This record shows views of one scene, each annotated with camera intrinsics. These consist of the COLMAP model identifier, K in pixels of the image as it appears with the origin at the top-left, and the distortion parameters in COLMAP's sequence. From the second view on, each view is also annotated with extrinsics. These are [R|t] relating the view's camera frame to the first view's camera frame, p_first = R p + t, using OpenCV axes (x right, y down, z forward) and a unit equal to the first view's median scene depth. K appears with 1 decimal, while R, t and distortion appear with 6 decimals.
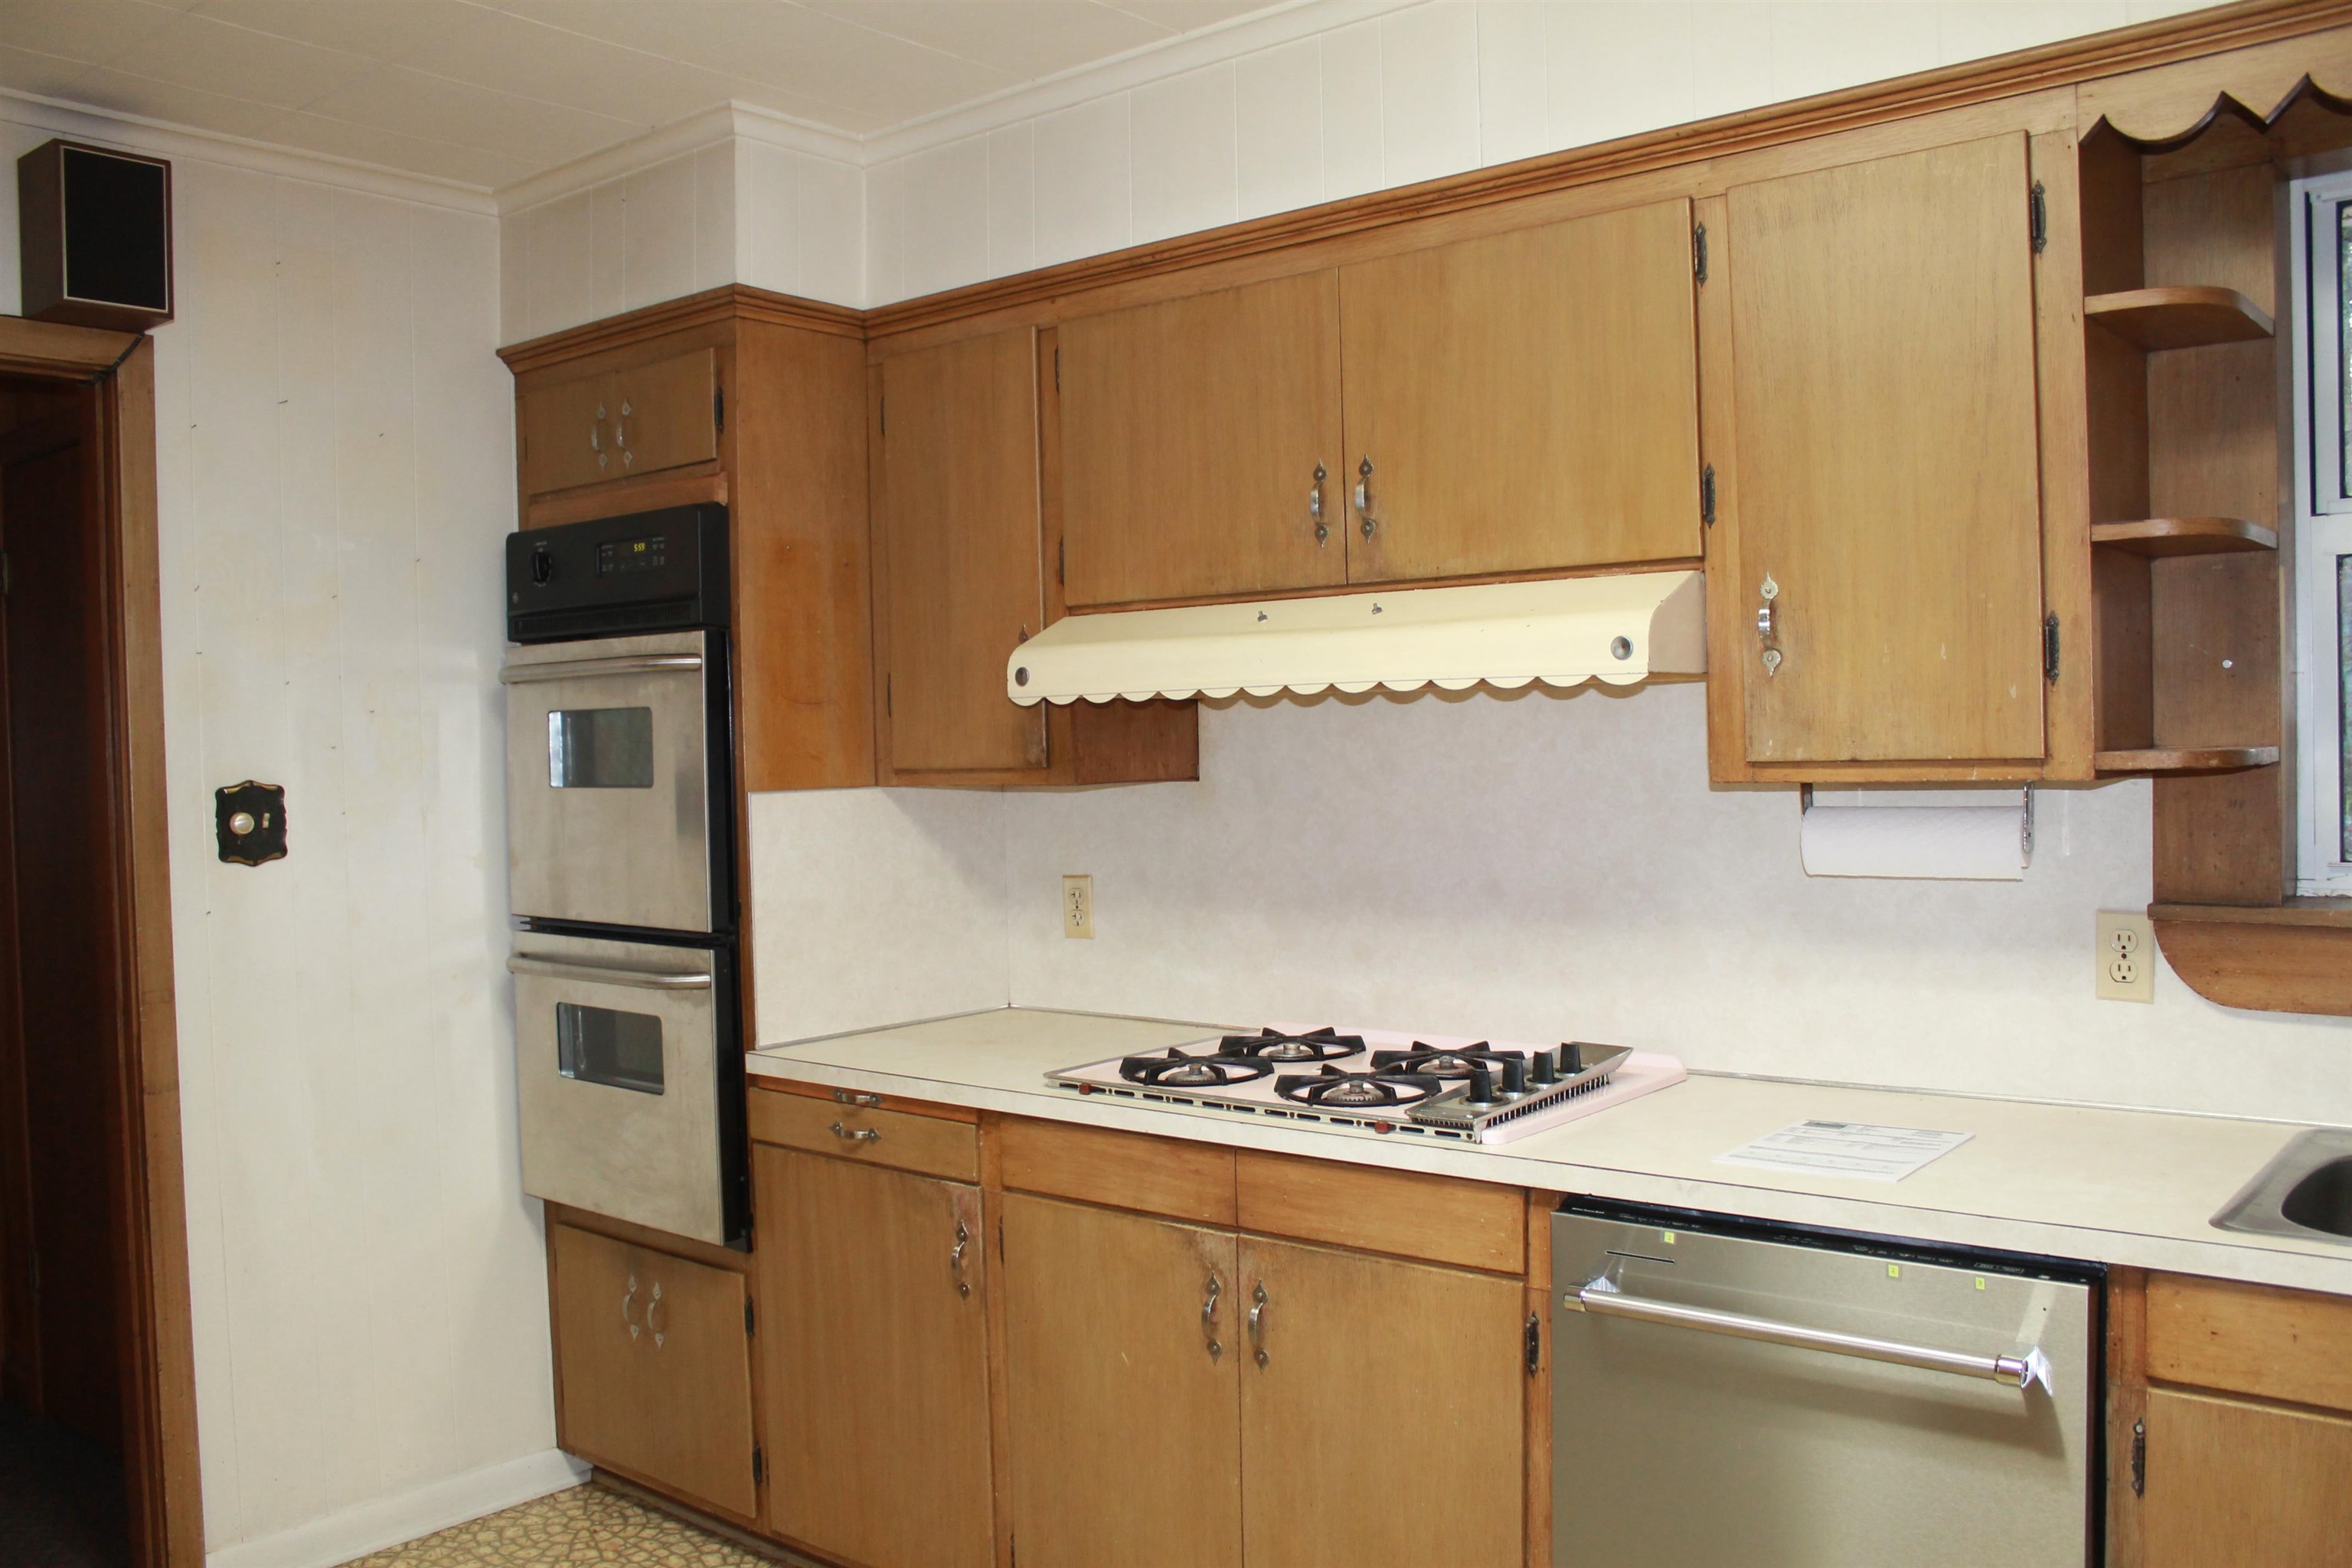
lens RADIAL K [[1978.3, 0, 1196.4], [0, 1978.3, 796.8], [0, 0, 1]] dist [-0.143423, 0.109126]
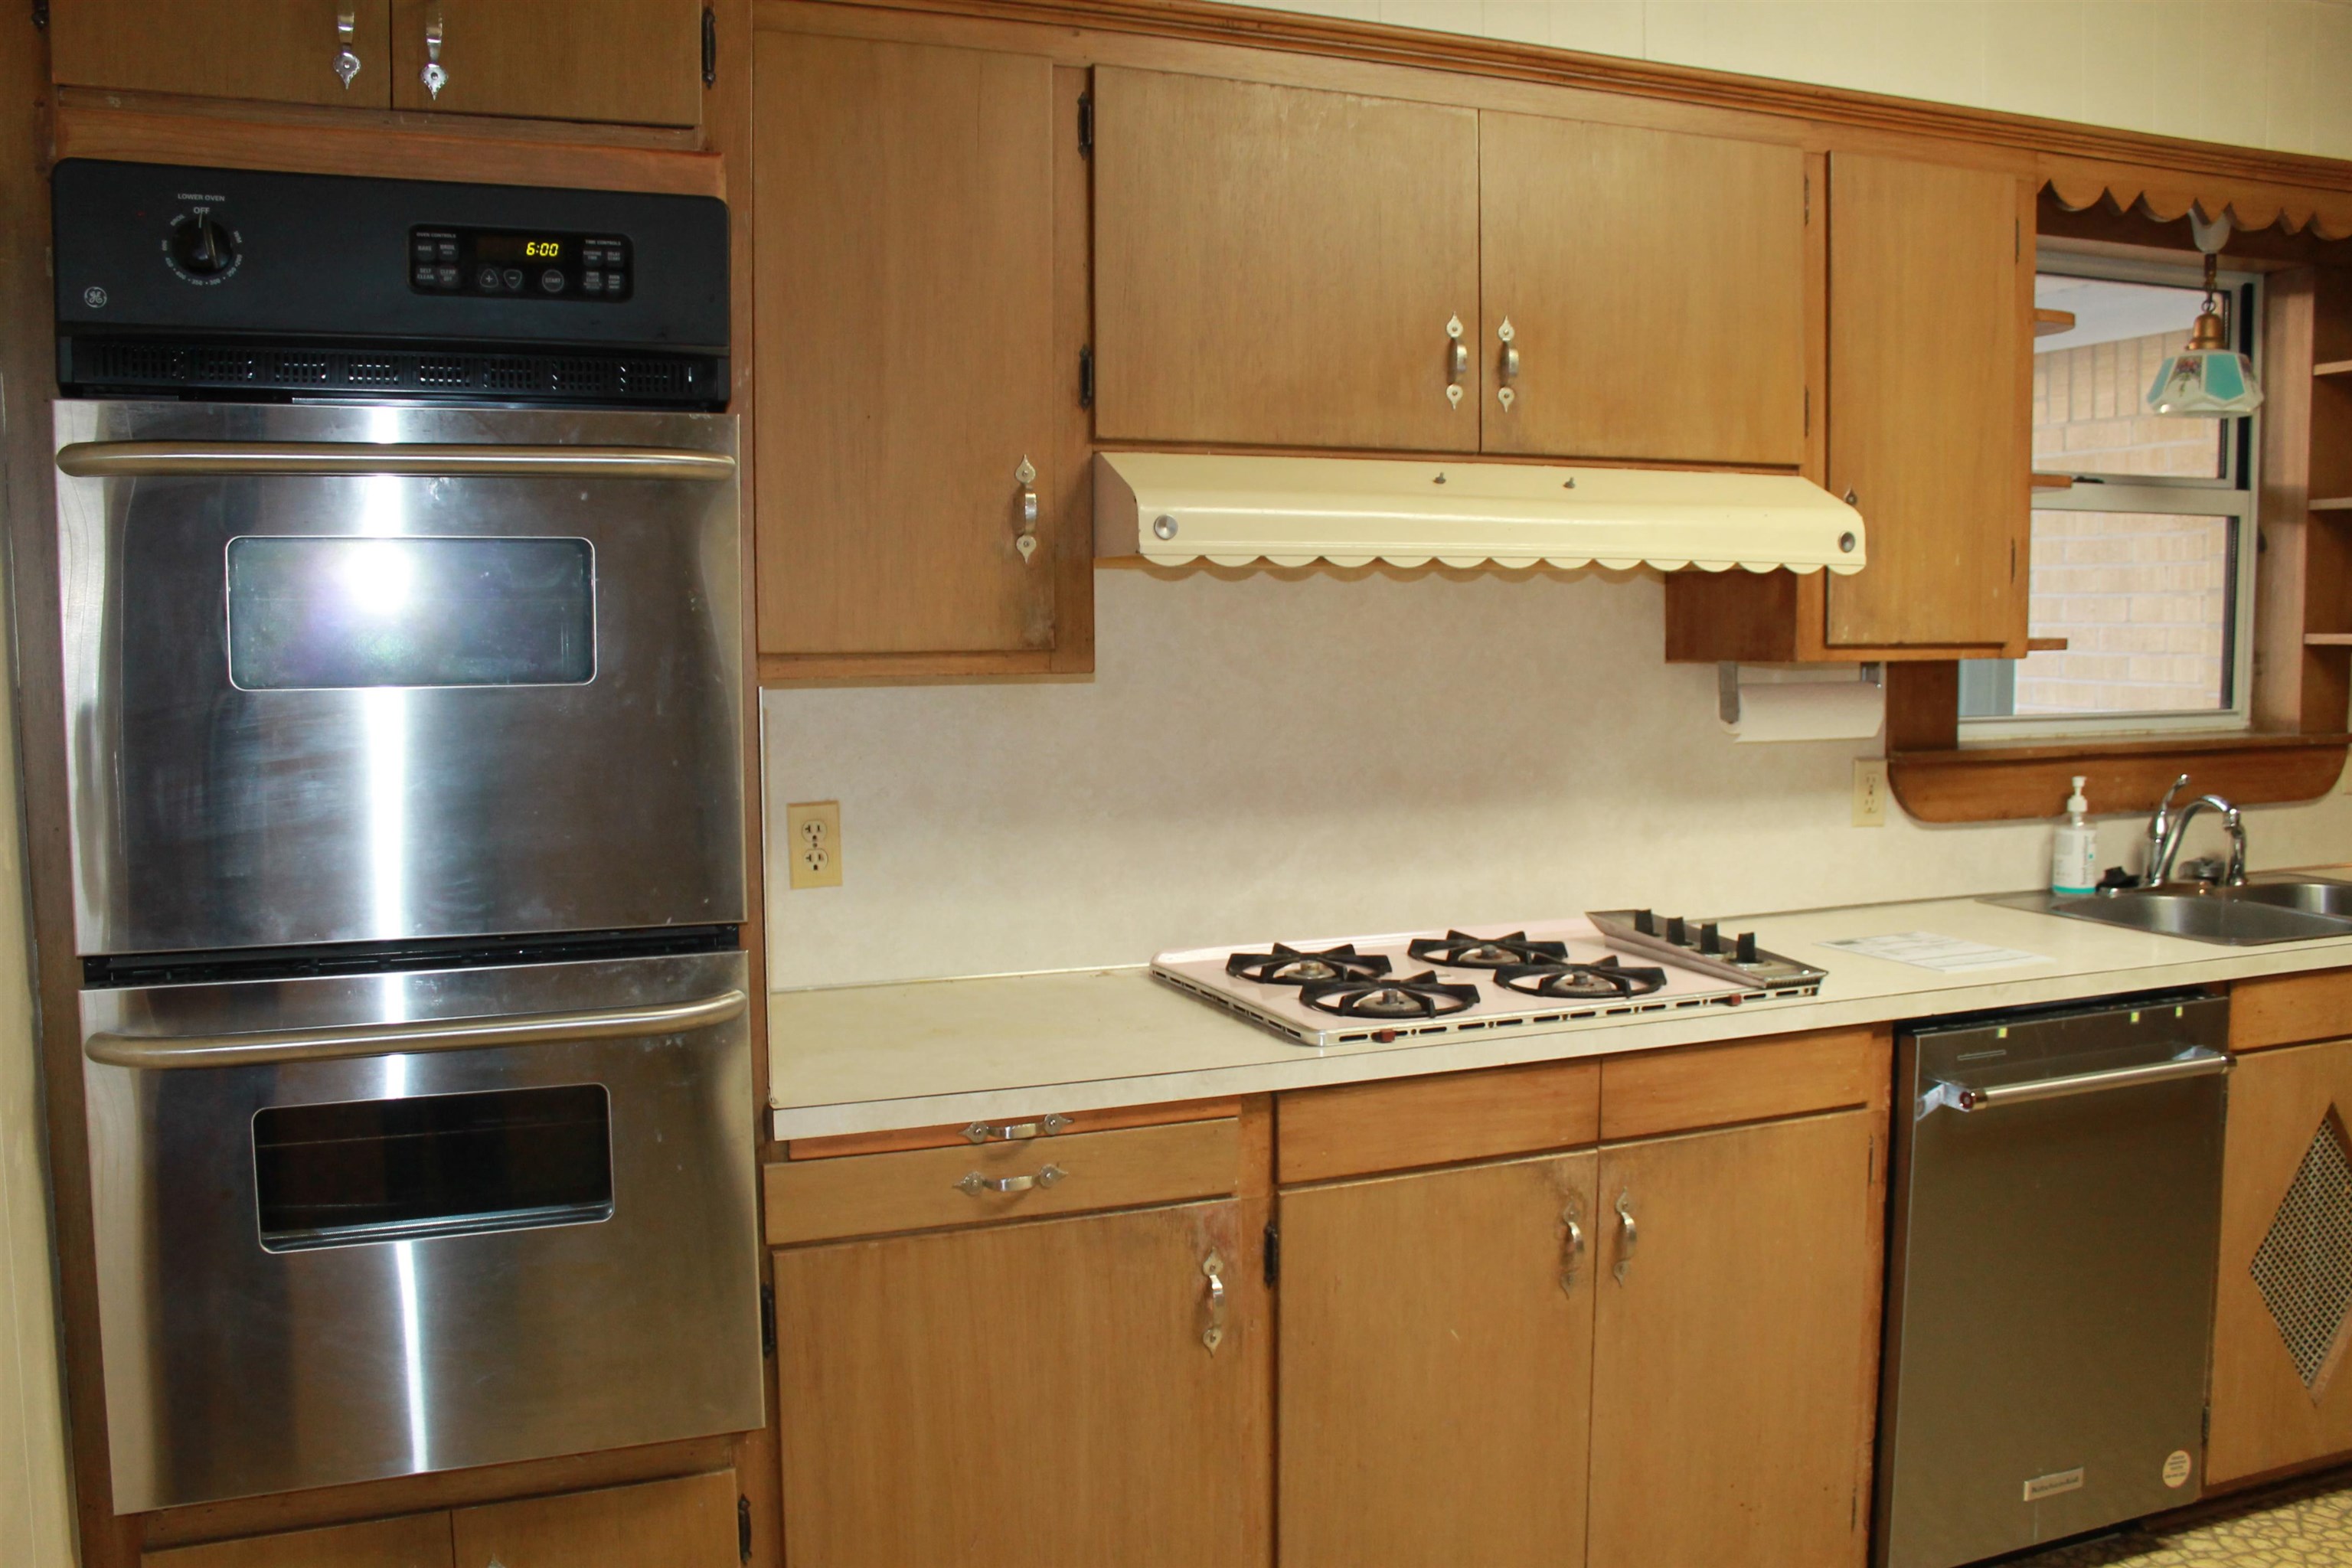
lens RADIAL K [[1978.3, 0, 1163.2], [0, 1978.3, 800.9], [0, 0, 1]] dist [-0.143423, 0.109126]
pose [[0.471444, -0.060345, 0.879829, -0.901239], [0.021345, 0.998145, 0.057023, 0.000758], [-0.881638, -0.008103, 0.471857, 0.760724]]
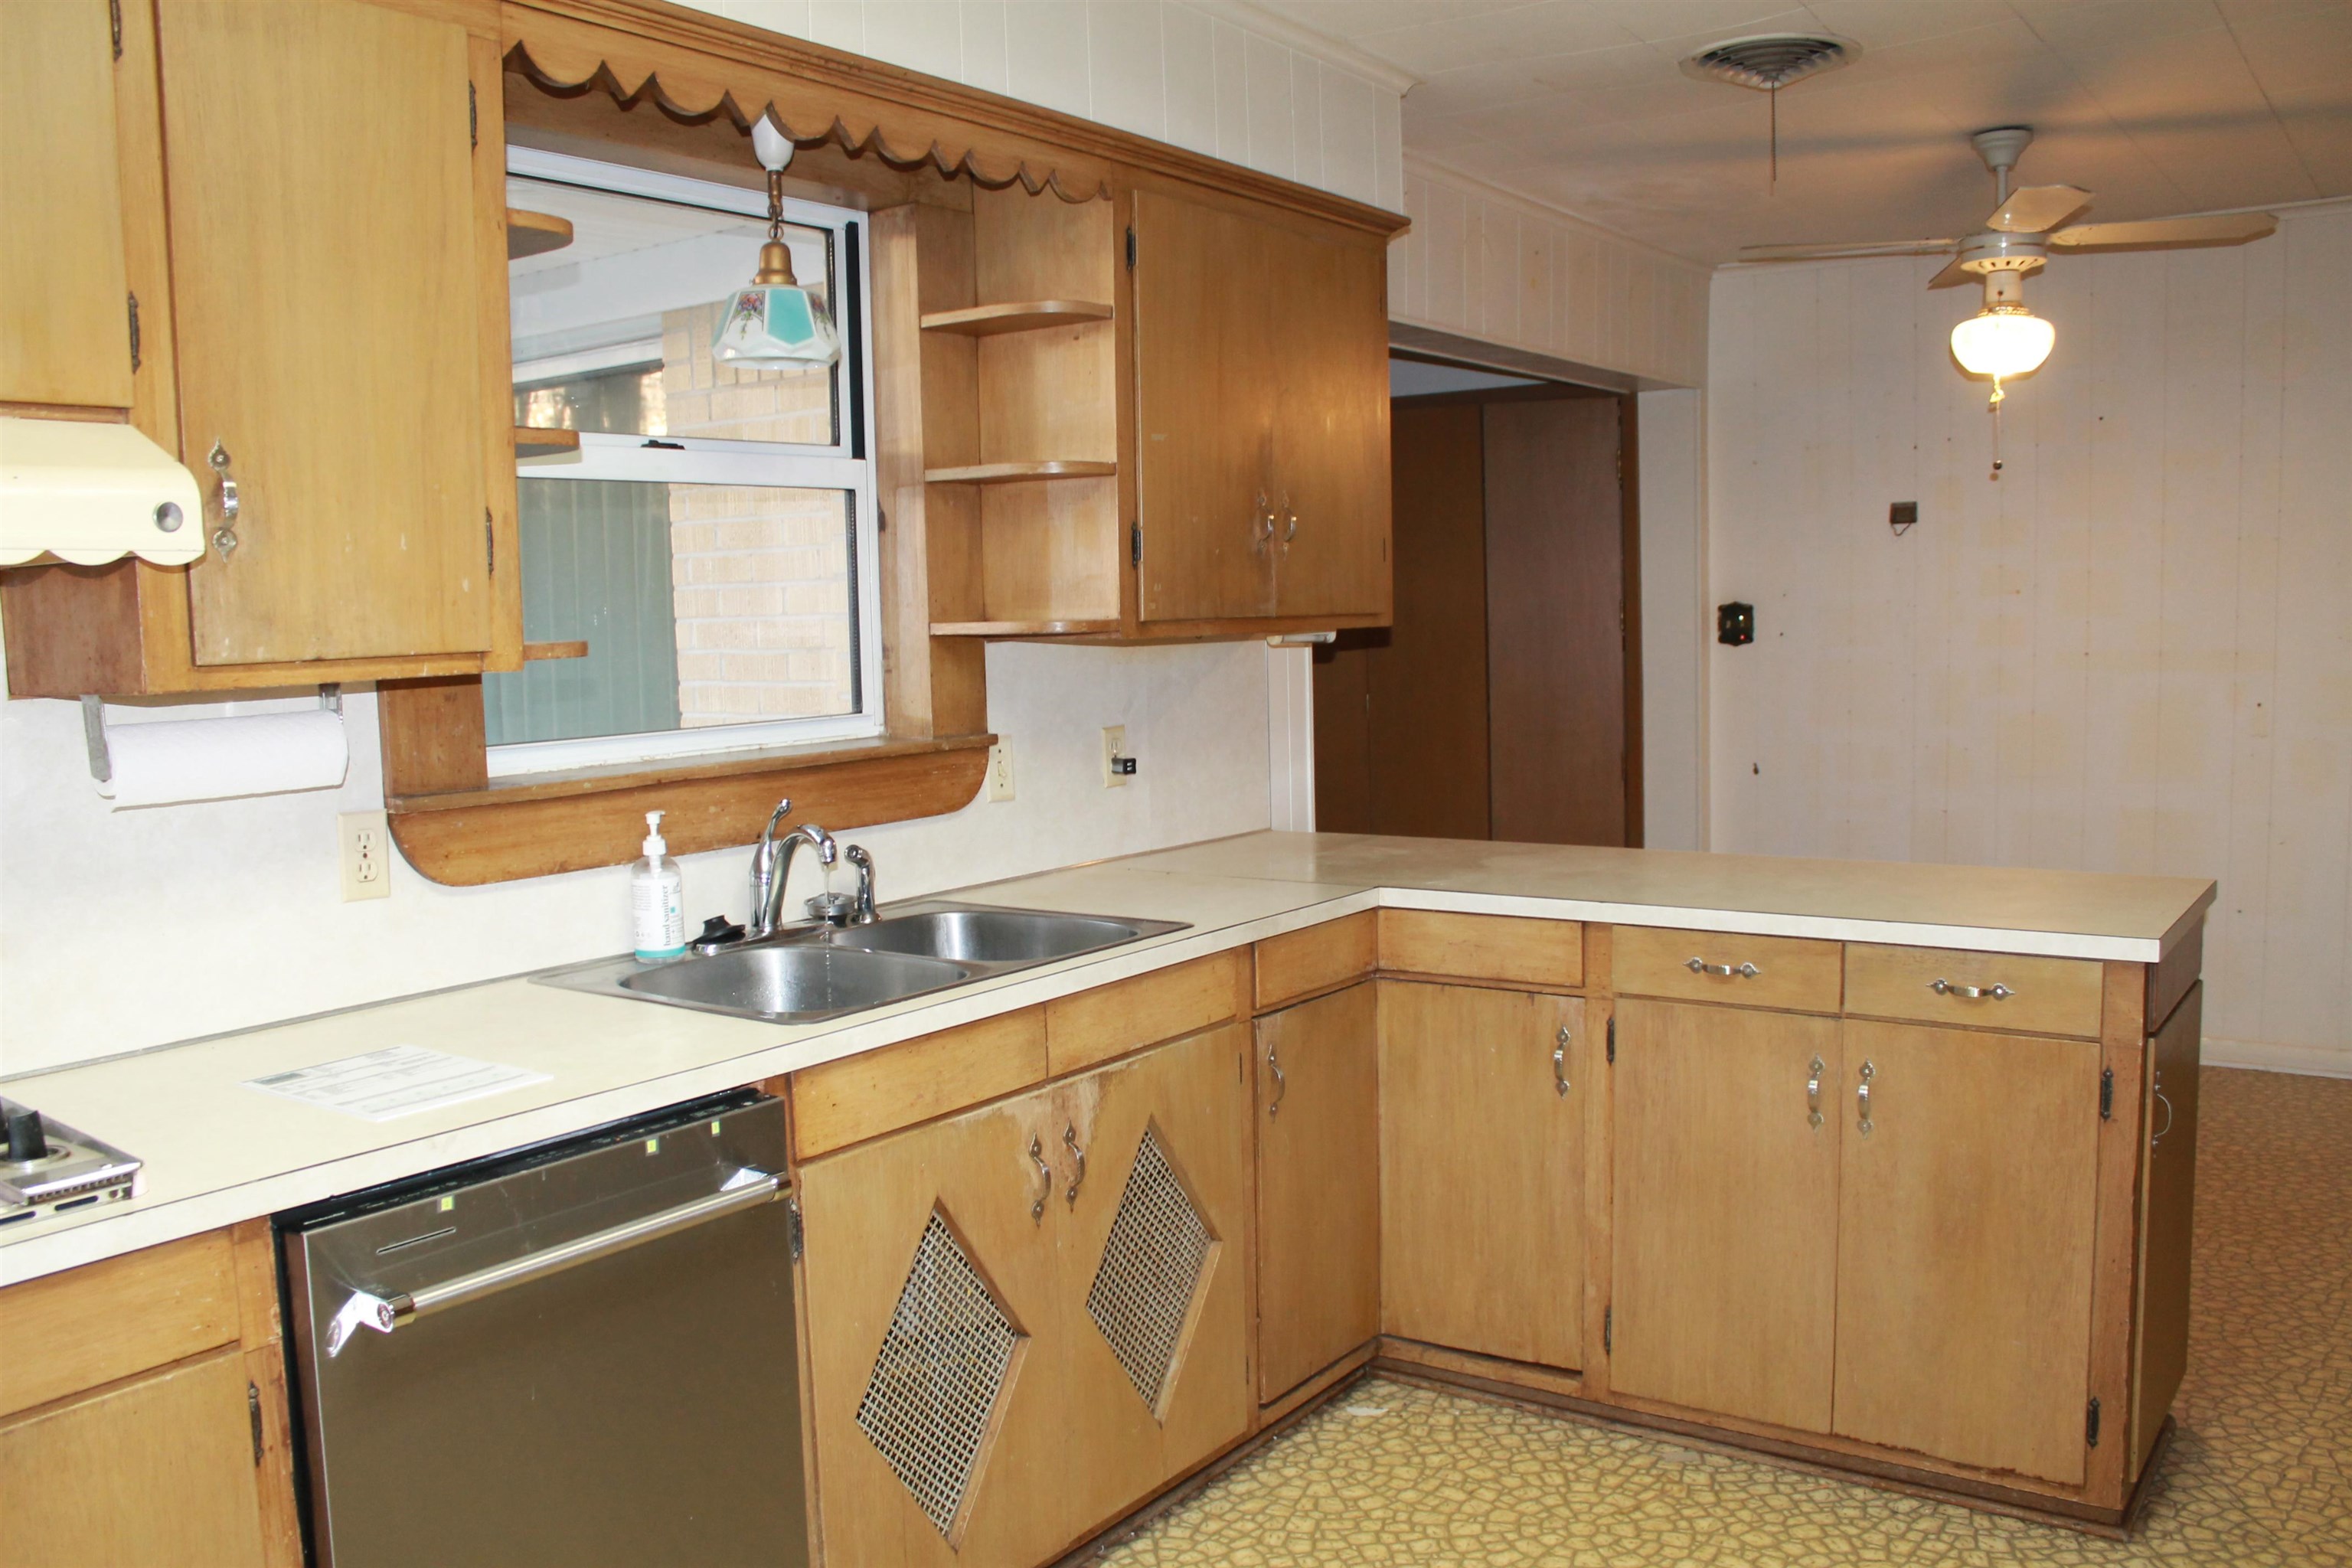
lens RADIAL K [[1978.3, 0, 1169.5], [0, 1978.3, 792.2], [0, 0, 1]] dist [-0.143423, 0.109126]
pose [[-0.073548, -0.070508, 0.994796, -0.530786], [0.053910, 0.995758, 0.074562, -0.002716], [-0.995833, 0.059114, -0.069435, 0.620035]]
